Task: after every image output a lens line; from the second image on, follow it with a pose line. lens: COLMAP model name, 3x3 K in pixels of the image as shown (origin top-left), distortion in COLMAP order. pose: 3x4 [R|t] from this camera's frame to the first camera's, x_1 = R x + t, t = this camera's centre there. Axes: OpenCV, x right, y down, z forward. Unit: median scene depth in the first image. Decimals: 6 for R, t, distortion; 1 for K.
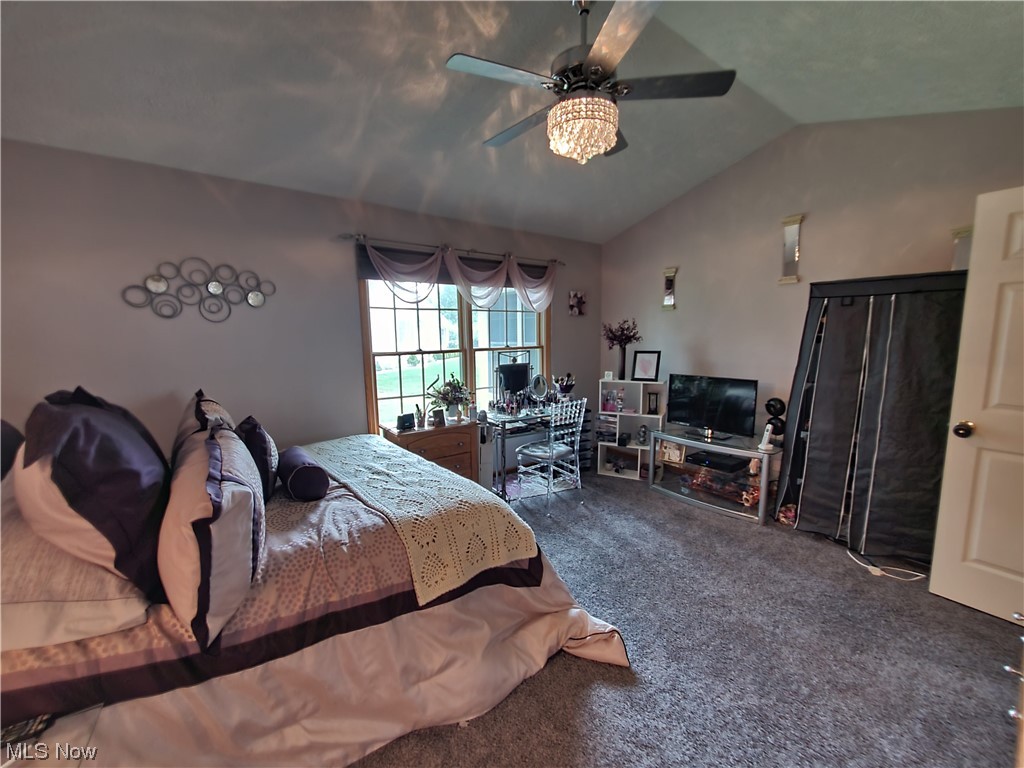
lens RADIAL K [[407.6, 0, 515.8], [0, 407.6, 390.9], [0, 0, 1]] dist [-0.011696, -0.000150]
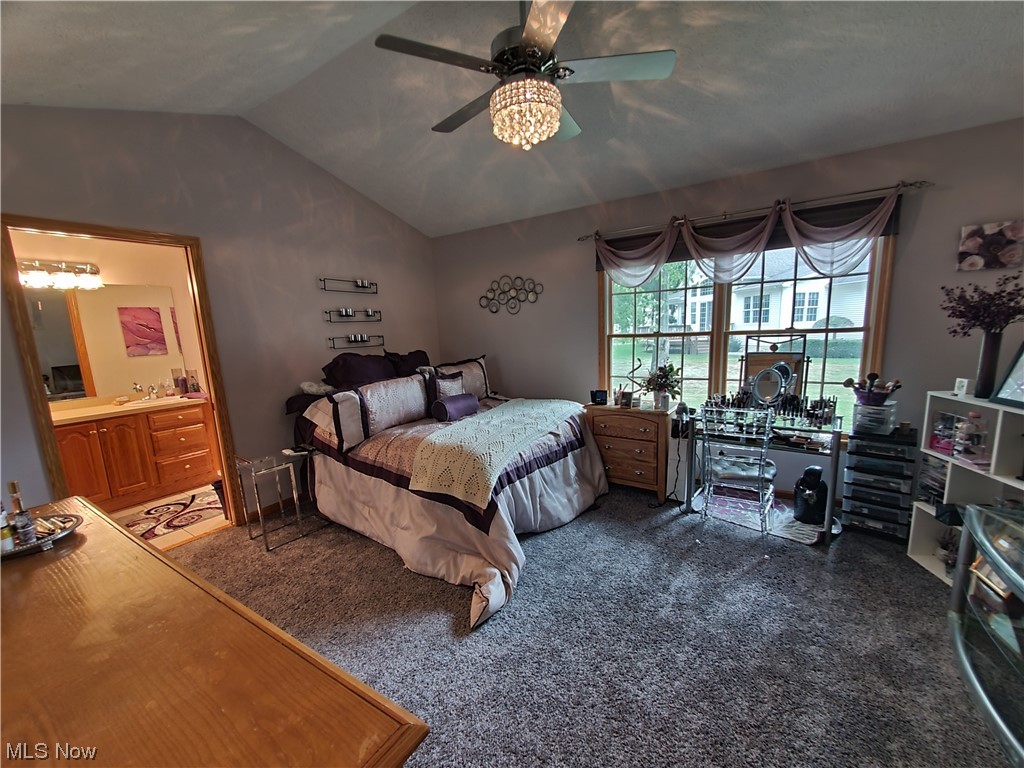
lens RADIAL K [[407.6, 0, 515.8], [0, 407.6, 390.9], [0, 0, 1]] dist [-0.011696, -0.000150]
pose [[0.341504, 0.147812, -0.928184, 0.692857], [-0.089216, 0.988195, 0.124544, -0.060572], [0.935636, 0.040277, 0.350660, 0.388857]]
